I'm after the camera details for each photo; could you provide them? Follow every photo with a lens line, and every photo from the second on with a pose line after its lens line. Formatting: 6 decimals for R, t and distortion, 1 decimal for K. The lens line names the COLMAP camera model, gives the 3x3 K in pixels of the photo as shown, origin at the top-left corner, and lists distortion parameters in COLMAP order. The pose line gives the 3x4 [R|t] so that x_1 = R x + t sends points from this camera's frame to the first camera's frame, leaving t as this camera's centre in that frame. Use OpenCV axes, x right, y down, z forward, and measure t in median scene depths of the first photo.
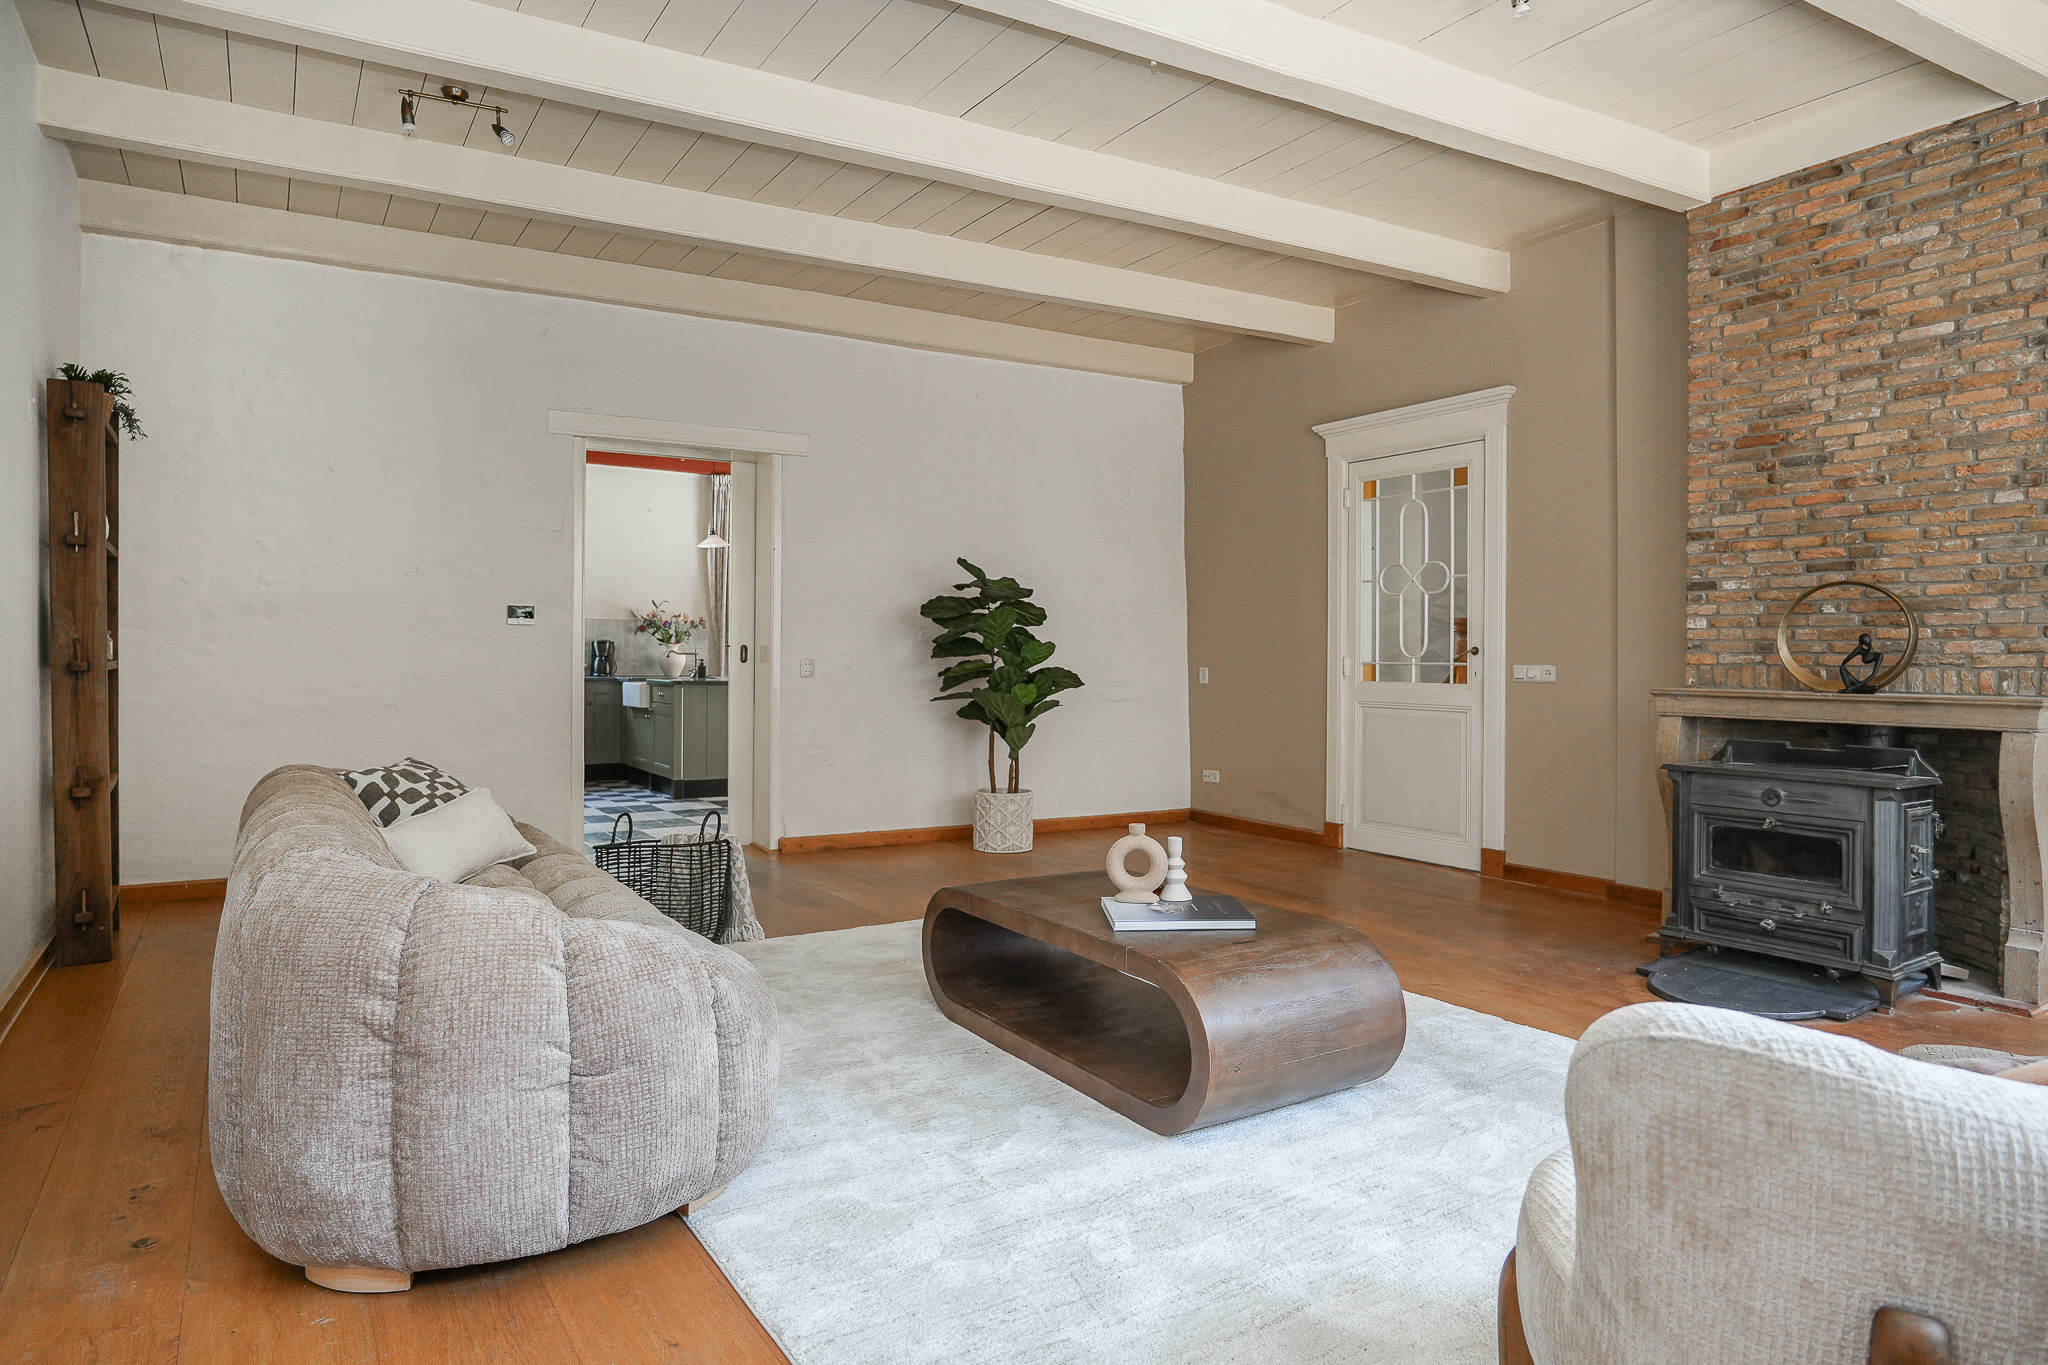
lens RADIAL K [[1200.0, 0, 1023.5], [0, 1200.0, 668.4], [0, 0, 1]] dist [-0.020681, 0.018712]
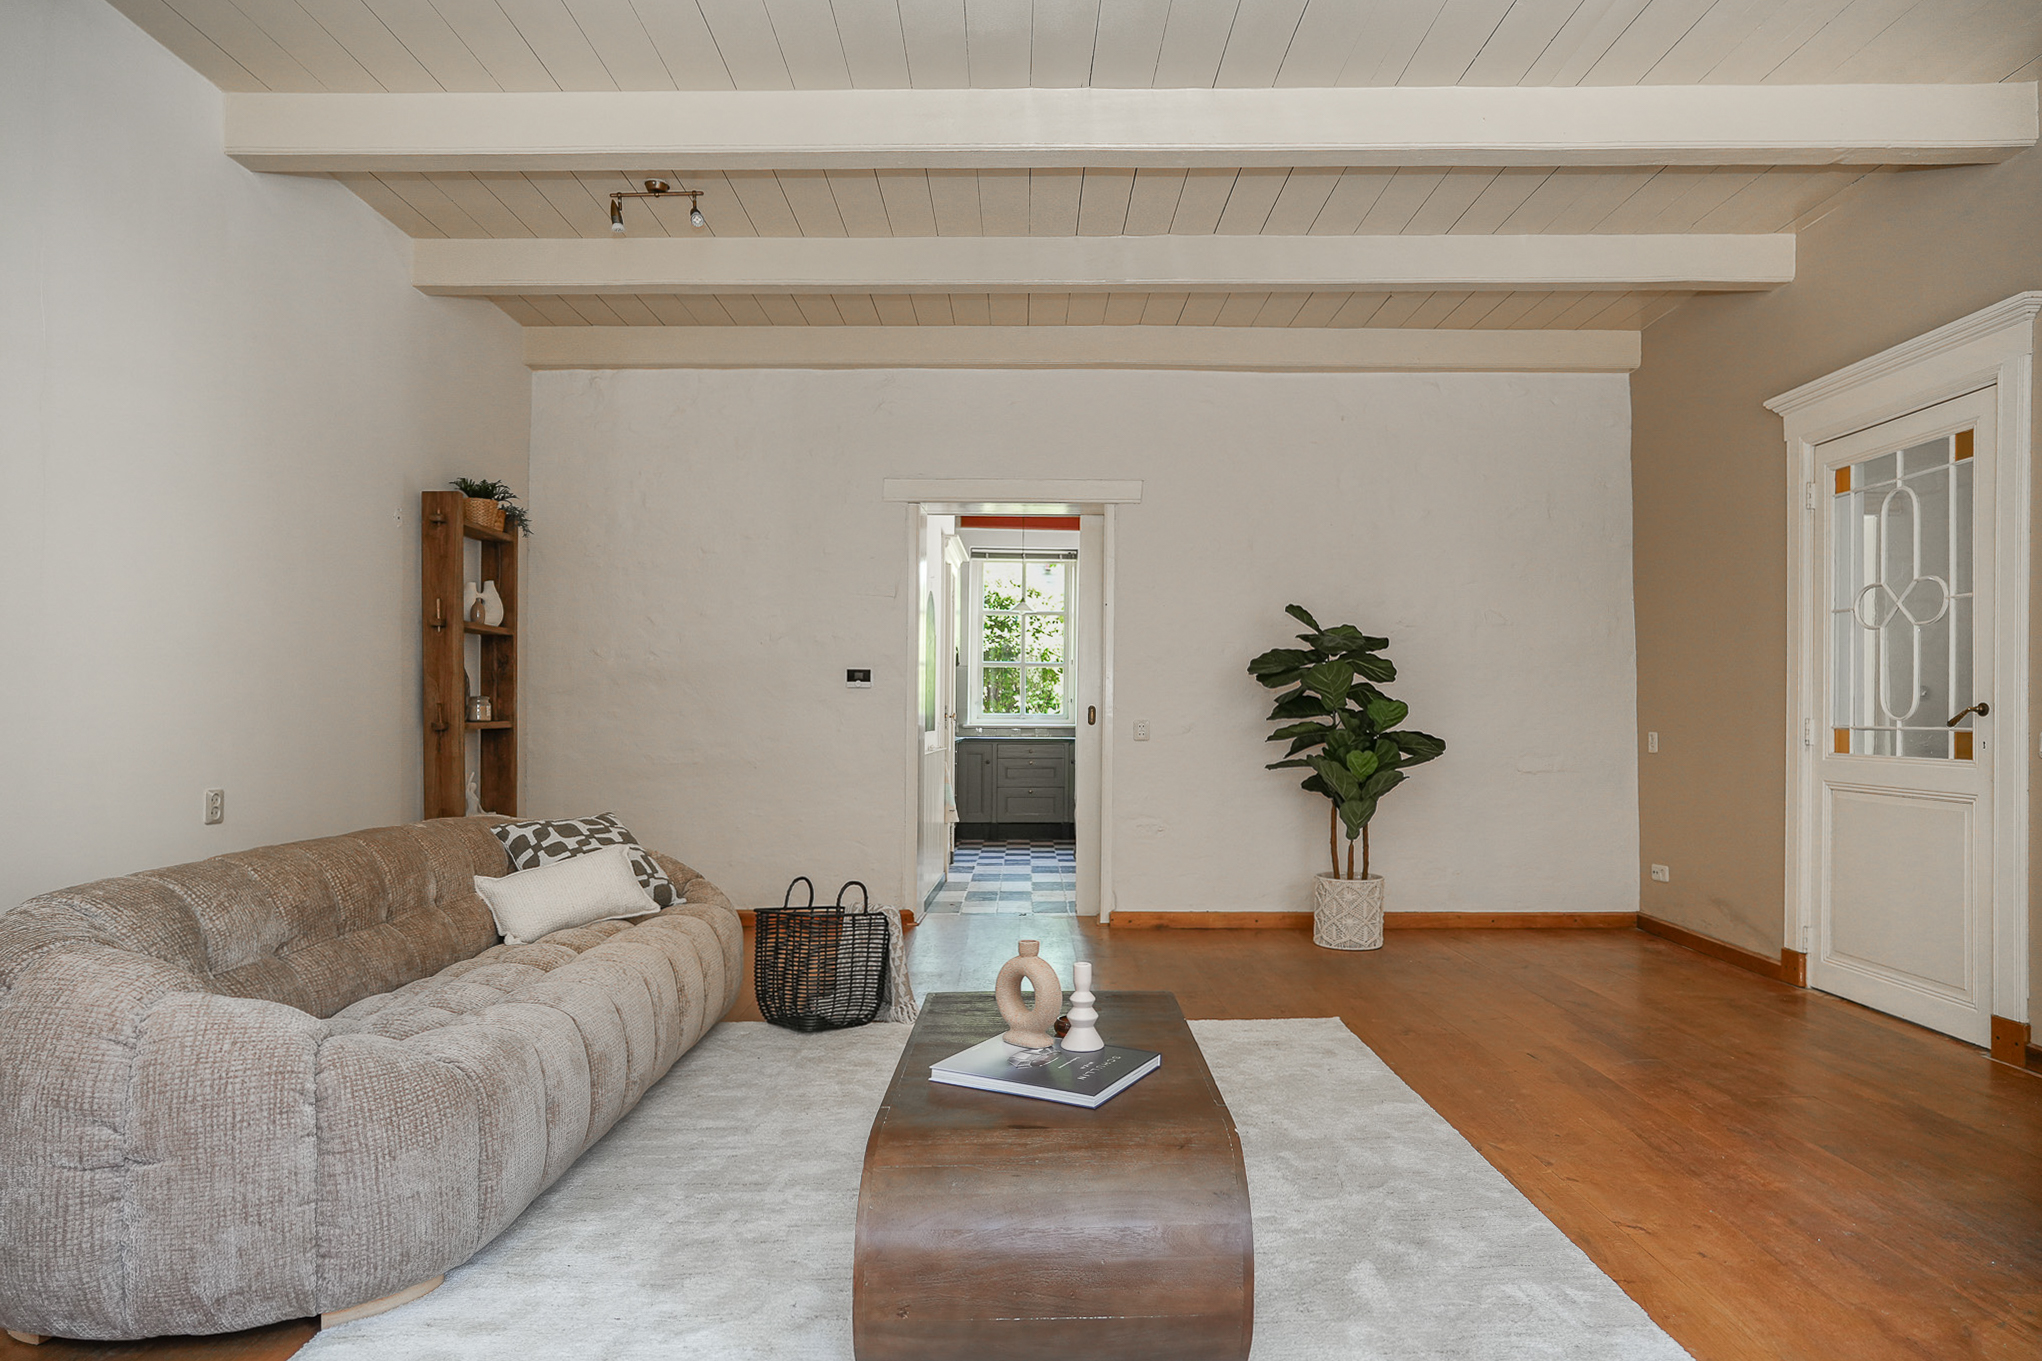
lens RADIAL K [[1196.4, 0, 1026.7], [0, 1196.4, 721.3], [0, 0, 1]] dist [-0.020681, 0.018712]
pose [[0.870426, 0.001267, -0.492298, 0.238308], [-0.004724, 0.999972, -0.005779, -0.001975], [0.492277, 0.007356, 0.870408, 0.176583]]
